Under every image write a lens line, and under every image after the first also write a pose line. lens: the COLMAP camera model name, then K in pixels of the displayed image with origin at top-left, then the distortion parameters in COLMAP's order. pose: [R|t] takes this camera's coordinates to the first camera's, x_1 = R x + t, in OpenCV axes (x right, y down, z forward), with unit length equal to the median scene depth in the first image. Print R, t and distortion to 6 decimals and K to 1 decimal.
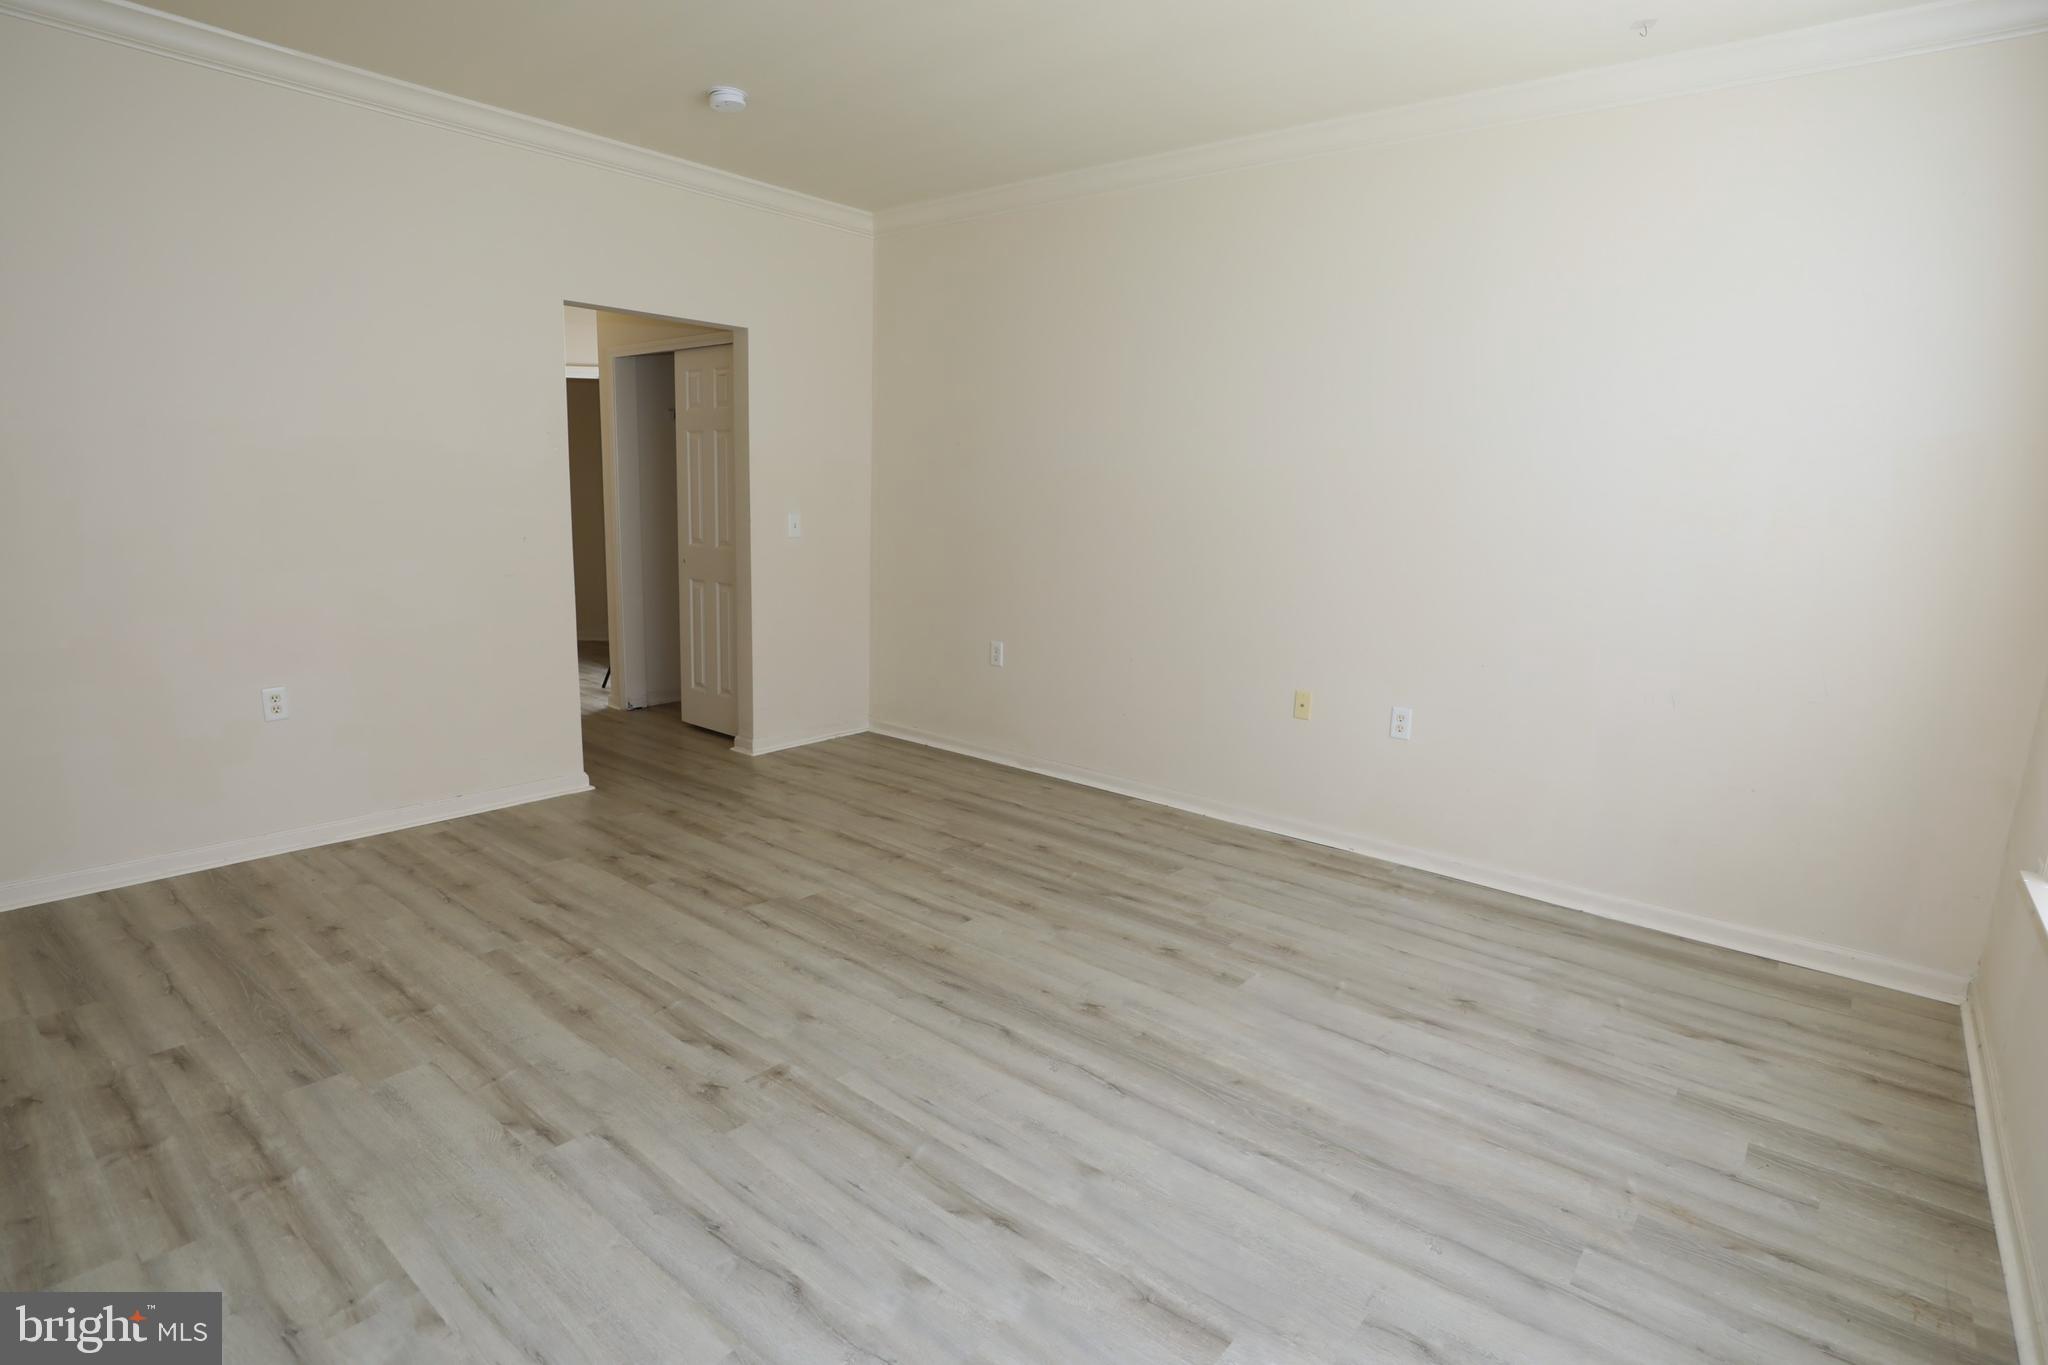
lens RADIAL K [[967.3, 0, 1002.8], [0, 967.3, 685.7], [0, 0, 1]] dist [-0.044398, 0.012109]
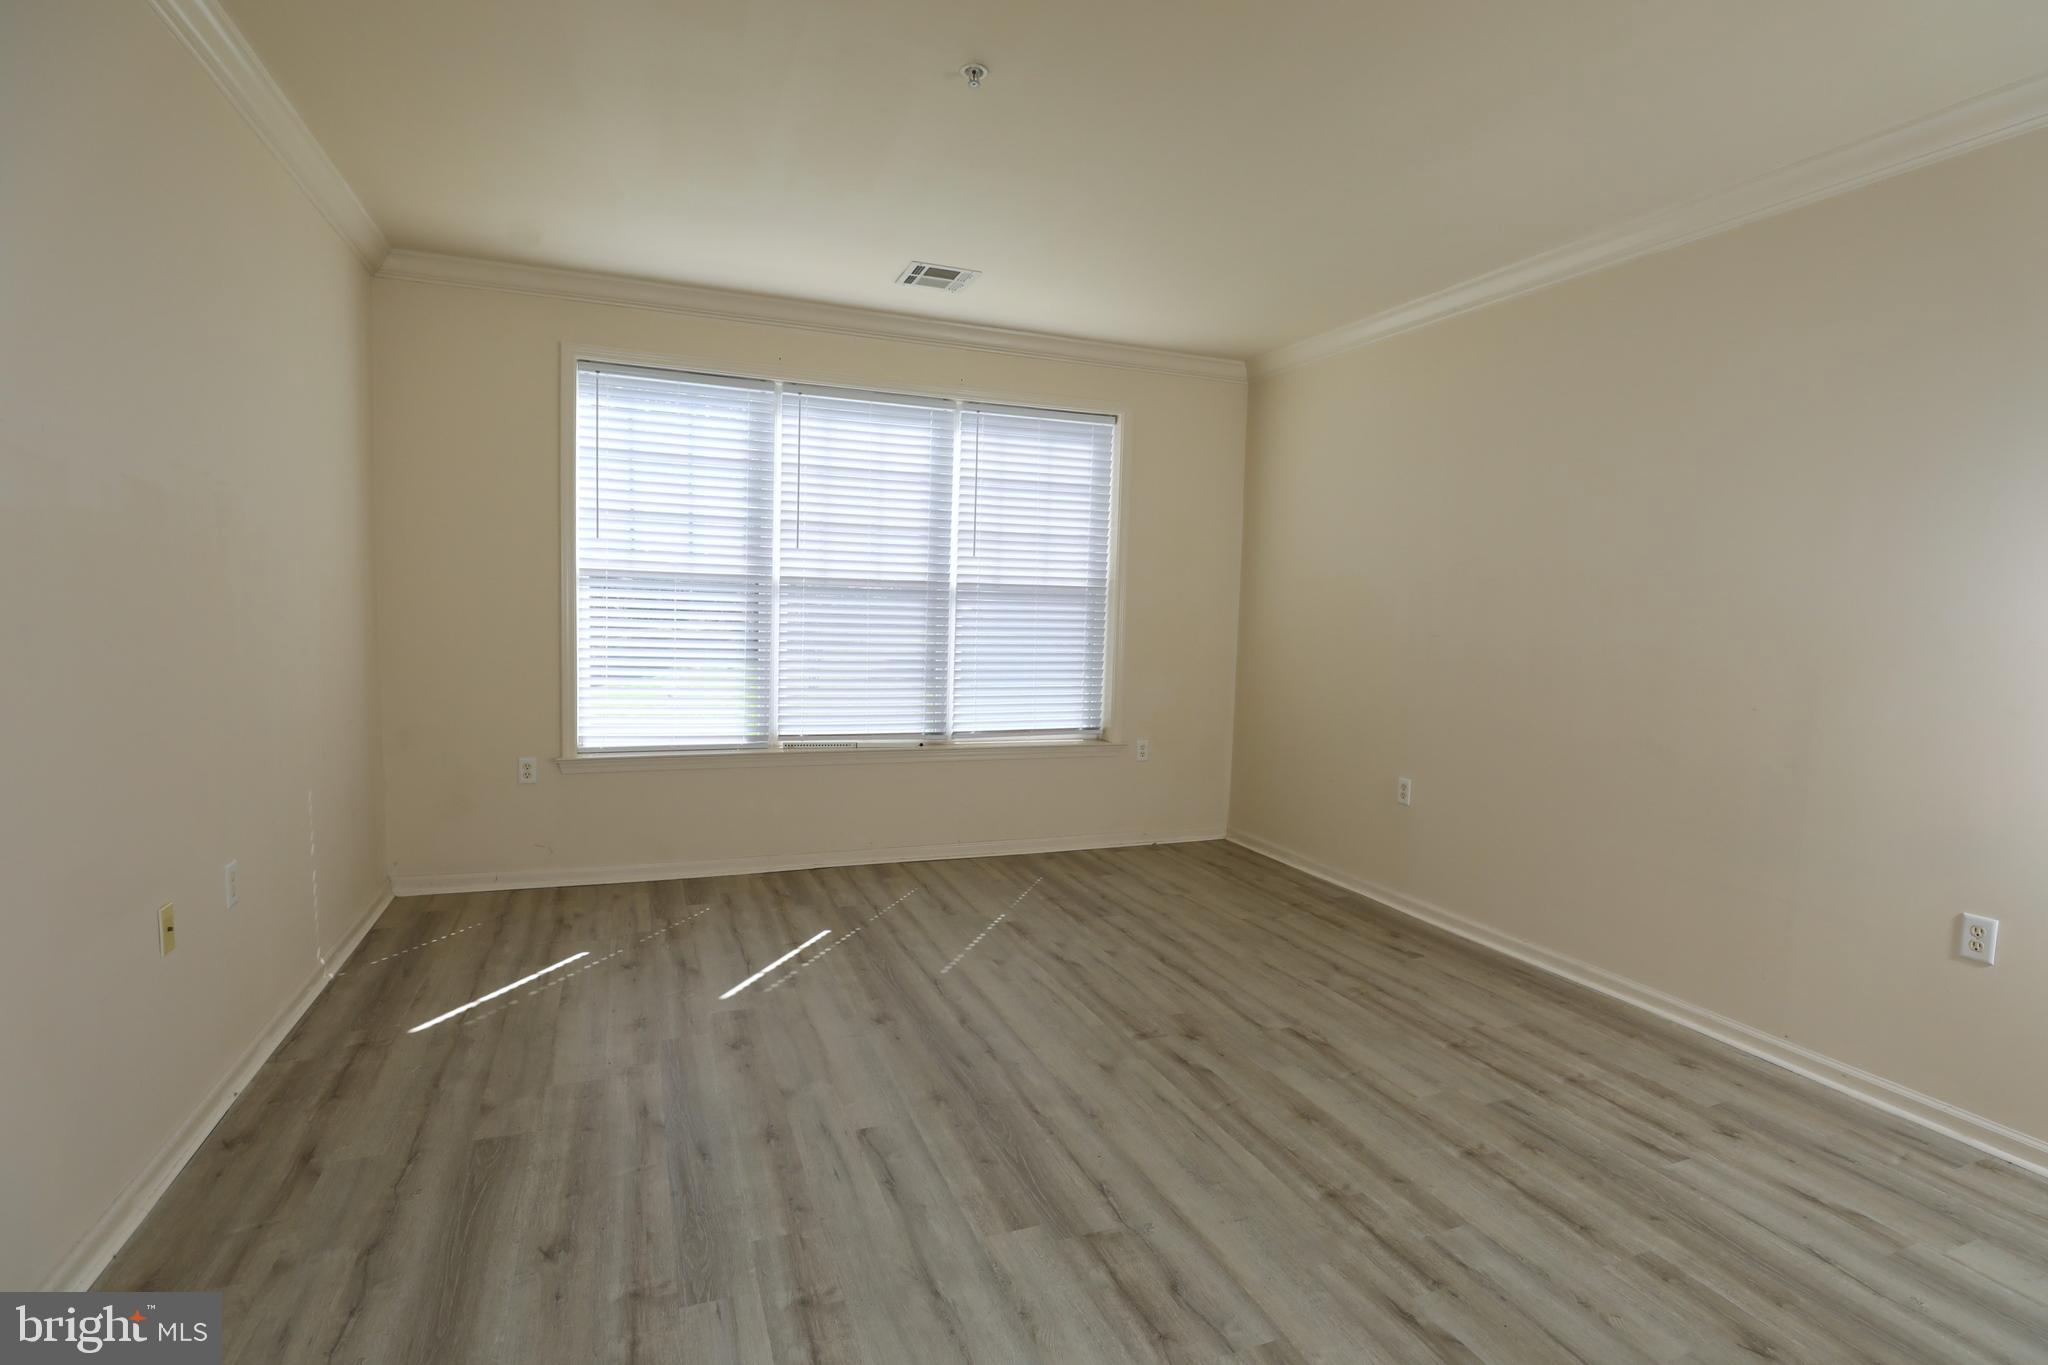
lens RADIAL K [[967.3, 0, 1002.8], [0, 967.3, 685.7], [0, 0, 1]] dist [-0.044398, 0.012109]
pose [[-0.864797, -0.101077, 0.491844, -0.579997], [0.042754, 0.961150, 0.272696, -0.383222], [-0.500299, 0.256855, -0.826878, 1.784013]]
